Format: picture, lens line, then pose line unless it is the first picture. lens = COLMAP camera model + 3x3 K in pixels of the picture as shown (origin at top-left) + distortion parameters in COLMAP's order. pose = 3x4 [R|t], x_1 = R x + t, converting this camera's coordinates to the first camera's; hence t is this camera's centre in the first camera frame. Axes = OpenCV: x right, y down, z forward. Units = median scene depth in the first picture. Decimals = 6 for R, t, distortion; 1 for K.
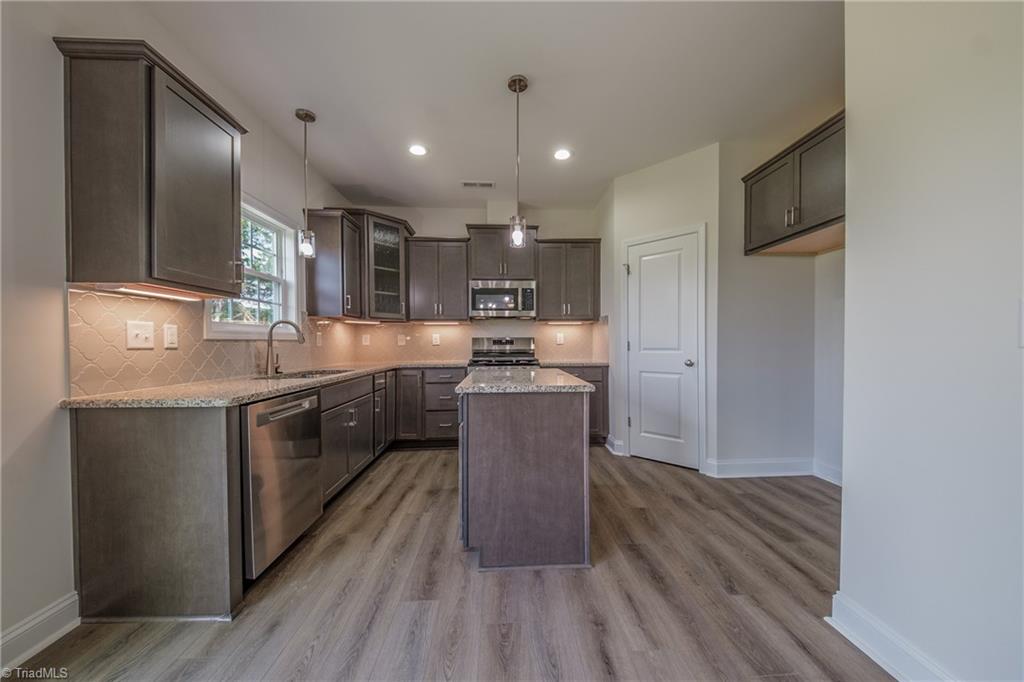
lens RADIAL K [[361.7, 0, 506.8], [0, 361.7, 345.5], [0, 0, 1]] dist [0.022976, -0.013842]
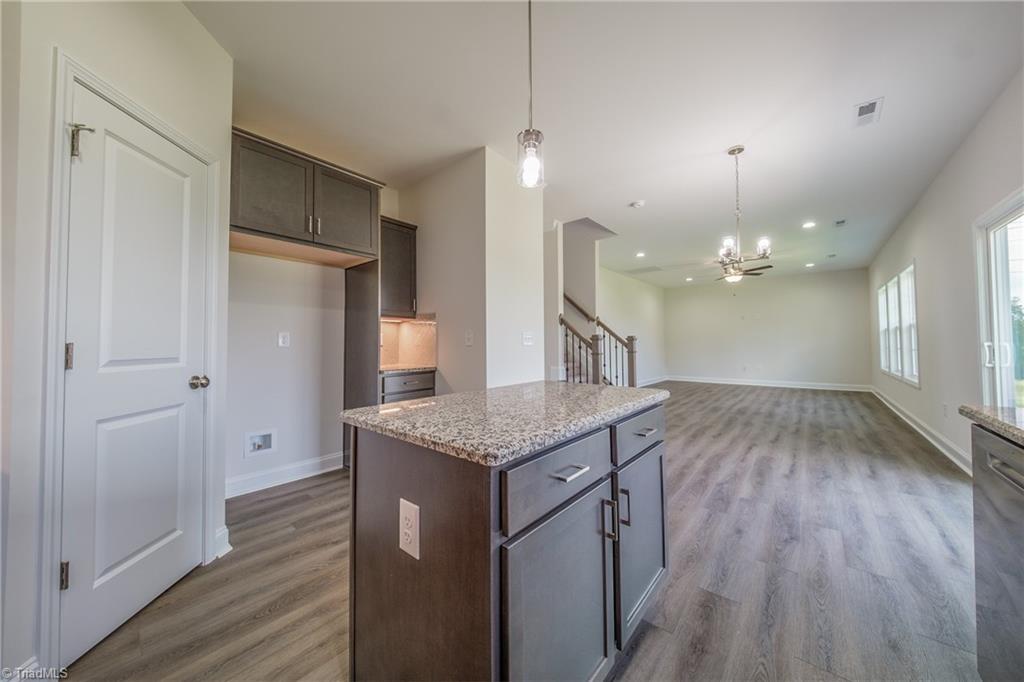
lens RADIAL K [[336.8, 0, 536.4], [0, 336.8, 343.7], [0, 0, 1]] dist [0.000310, -0.000048]
pose [[-0.768014, 0.015889, 0.640236, -0.238067], [0.015506, 0.999860, -0.006213, -0.001790], [-0.640246, 0.005156, -0.768153, 1.059690]]
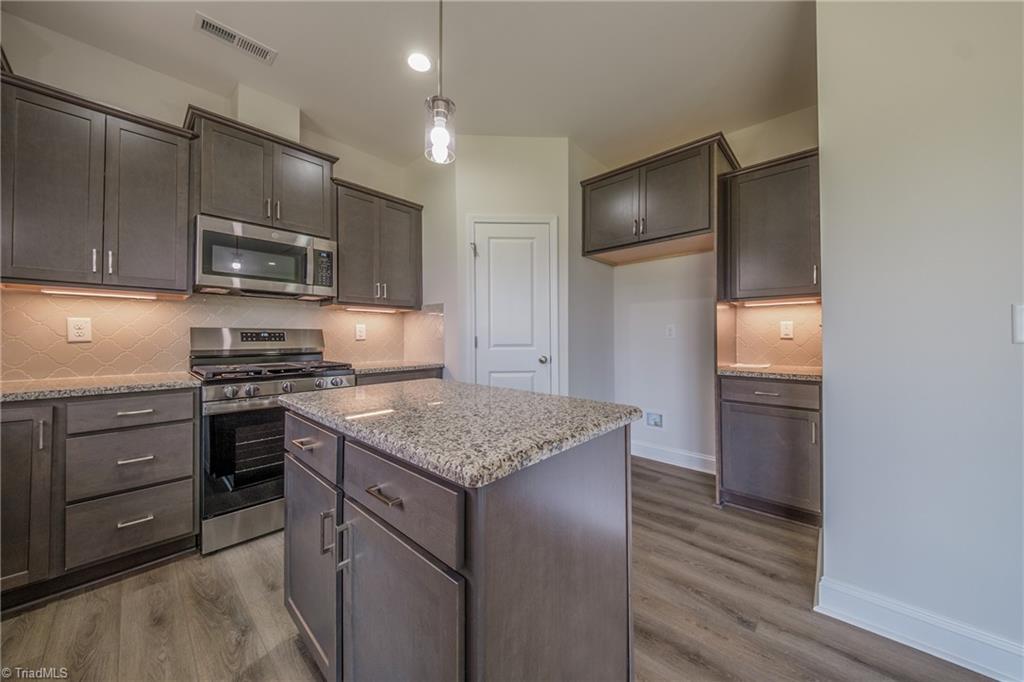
lens RADIAL K [[355.1, 0, 523.4], [0, 355.1, 335.1], [0, 0, 1]] dist [0.002051, -0.001864]
pose [[0.680377, 0.011619, 0.732770, -0.195351], [-0.002071, 0.999901, -0.013931, -0.005402], [-0.732859, 0.007961, 0.680334, 0.411040]]
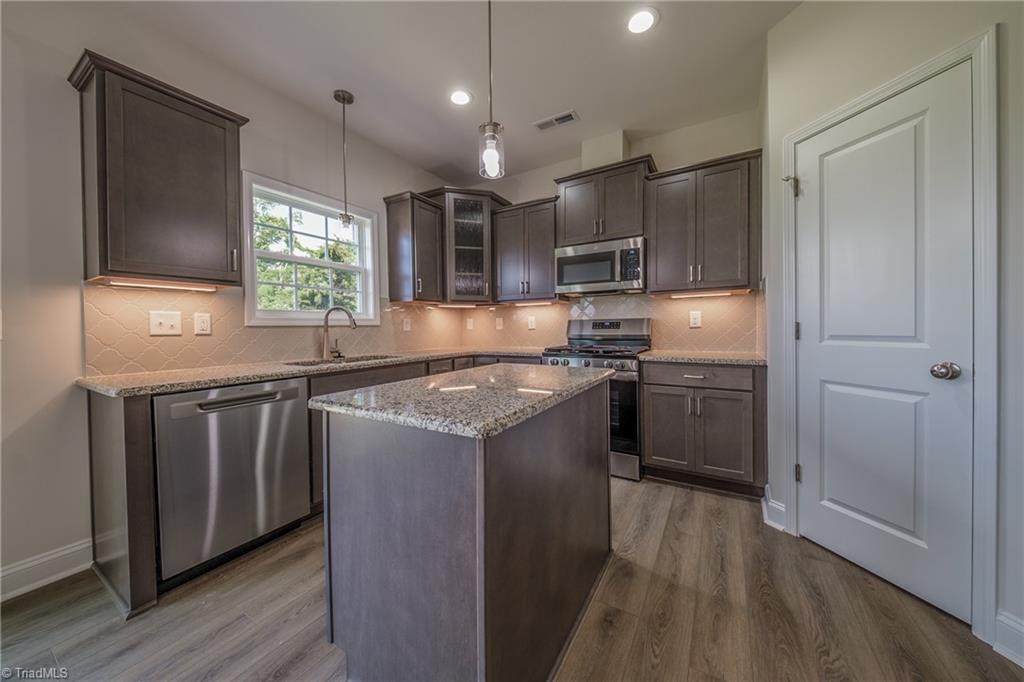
lens RADIAL K [[344.5, 0, 518.4], [0, 344.5, 333.8], [0, 0, 1]] dist [0.011387, -0.006944]
pose [[0.846176, 0.004770, -0.532882, 0.291770], [0.004180, 0.999870, 0.015586, -0.004687], [0.532887, -0.015416, 0.846046, 0.387392]]
